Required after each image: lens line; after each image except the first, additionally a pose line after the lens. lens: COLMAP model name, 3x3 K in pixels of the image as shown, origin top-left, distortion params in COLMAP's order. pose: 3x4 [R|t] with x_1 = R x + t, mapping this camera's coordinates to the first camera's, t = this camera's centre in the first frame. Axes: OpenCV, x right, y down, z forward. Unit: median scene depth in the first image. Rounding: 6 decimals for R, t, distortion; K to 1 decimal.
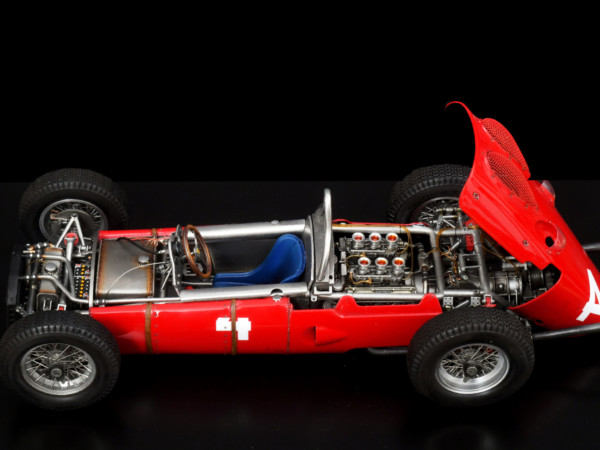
lens RADIAL K [[1423.3, 0, 305.7], [0, 1423.3, 228.4], [0, 0, 1]] dist [-0.056026, 0.000000]
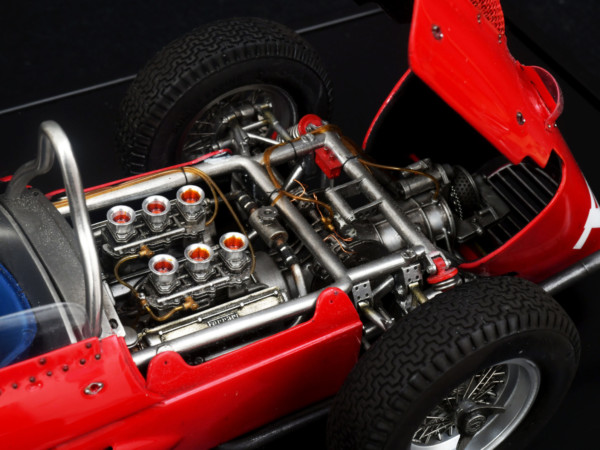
lens RADIAL K [[1309.1, 0, 300.6], [0, 1309.1, 224.8], [0, 0, 1]] dist [-0.173476, 0.000000]
pose [[0.888269, -0.287118, 0.358527, -0.060544], [0.273306, 0.957723, 0.089841, -0.012282], [-0.369164, 0.018185, 0.929186, 0.614304]]
